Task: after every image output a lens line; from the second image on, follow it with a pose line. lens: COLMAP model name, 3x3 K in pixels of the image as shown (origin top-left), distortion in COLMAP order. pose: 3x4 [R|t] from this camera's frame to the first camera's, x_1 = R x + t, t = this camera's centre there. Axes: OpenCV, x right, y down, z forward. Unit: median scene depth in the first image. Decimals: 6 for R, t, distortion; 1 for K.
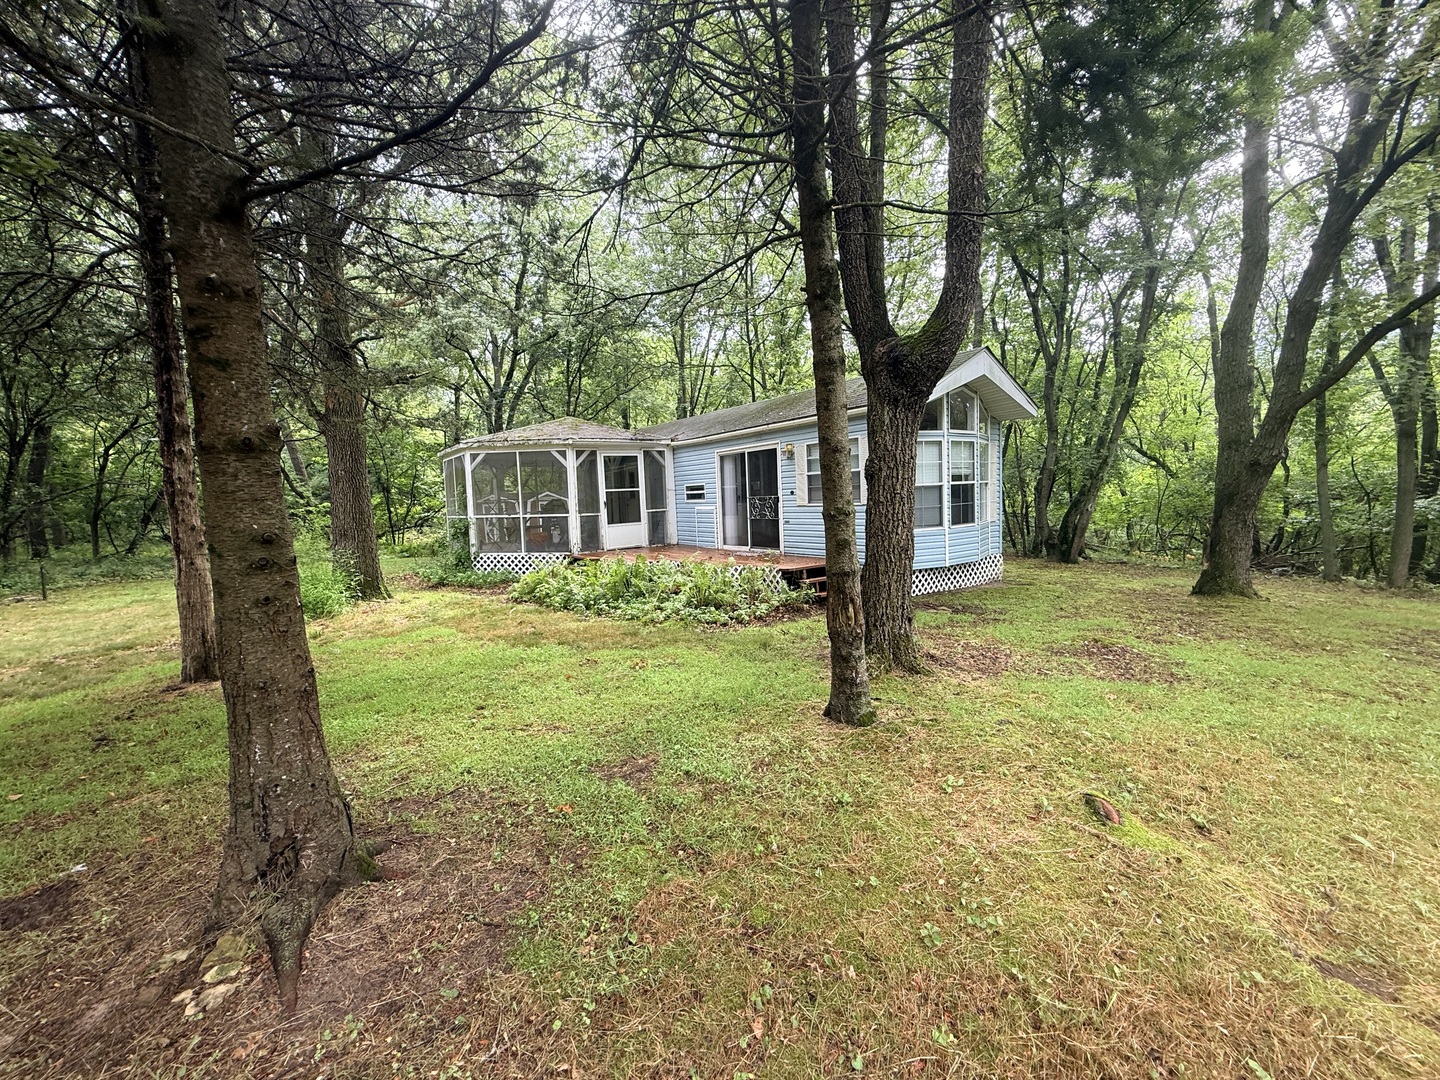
lens RADIAL K [[572.4, 0, 719.0], [0, 572.4, 541.2], [0, 0, 1]] dist [-0.000610, -0.000064]
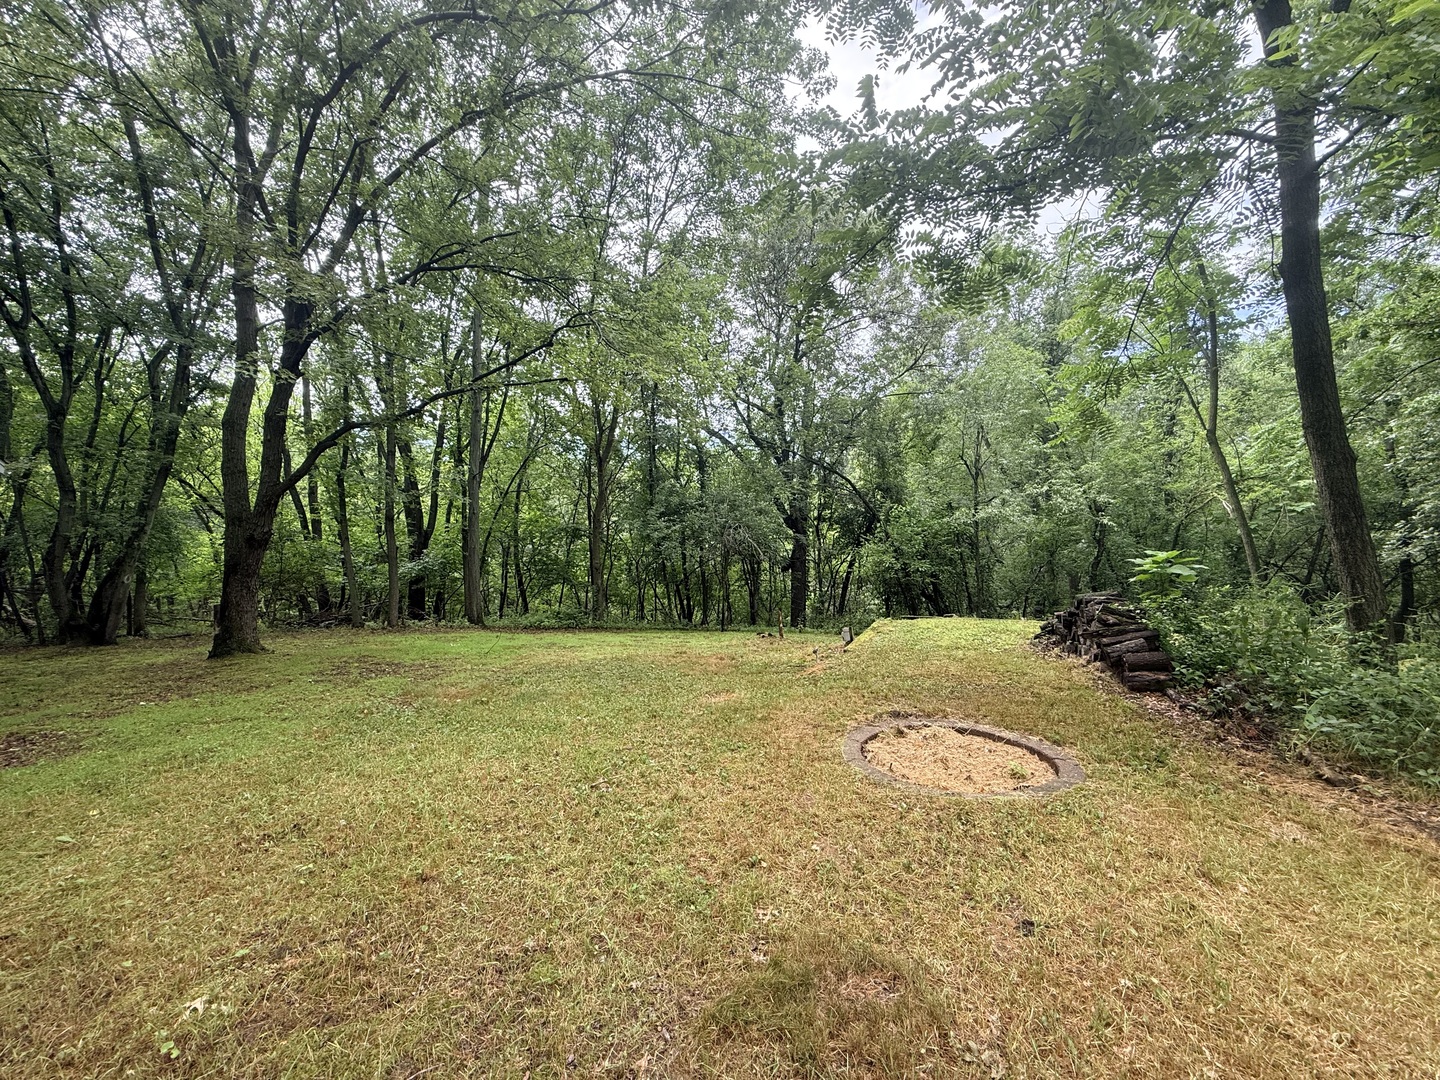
lens RADIAL K [[572.4, 0, 722.3], [0, 572.4, 552.6], [0, 0, 1]] dist [-0.000610, -0.000064]
pose [[0.268194, -0.002426, 0.963362, 0.038728], [0.092983, 0.995393, -0.023379, 0.006722], [-0.958867, 0.095846, 0.267184, -0.158319]]
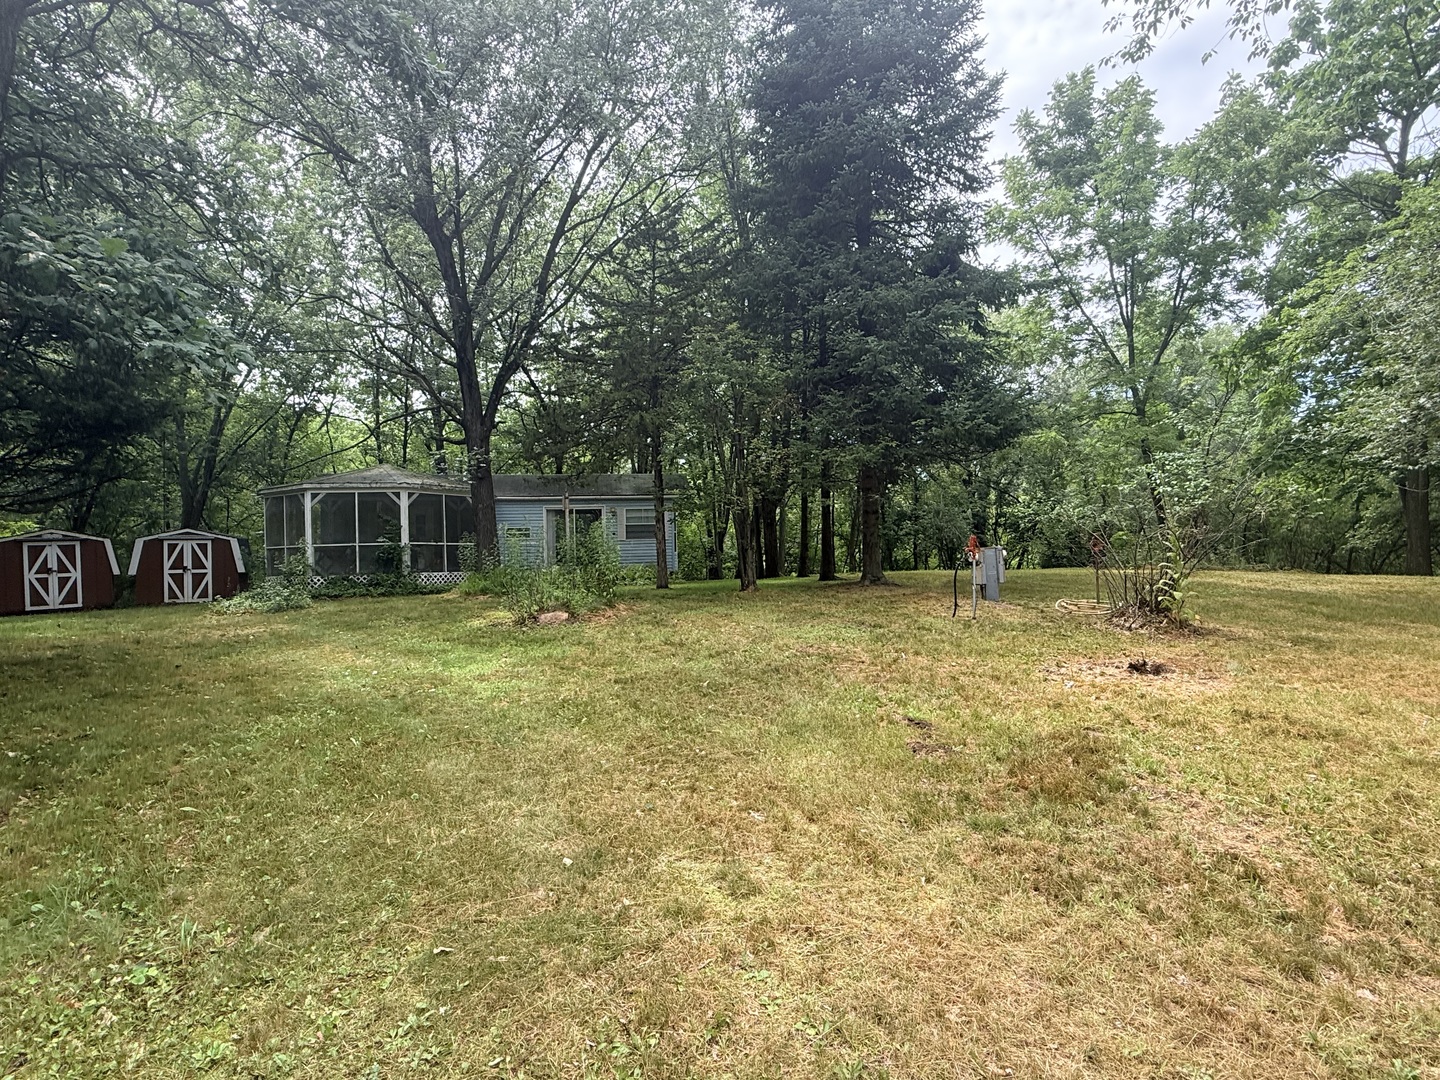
lens RADIAL K [[735.8, 0, 716.1], [0, 735.8, 539.5], [0, 0, 1]] dist [0.002581, -0.000676]
pose [[0.440708, 0.042006, 0.896667, -1.563992], [0.076597, 0.993501, -0.084190, 0.133513], [-0.894377, 0.105785, 0.434626, -0.275120]]
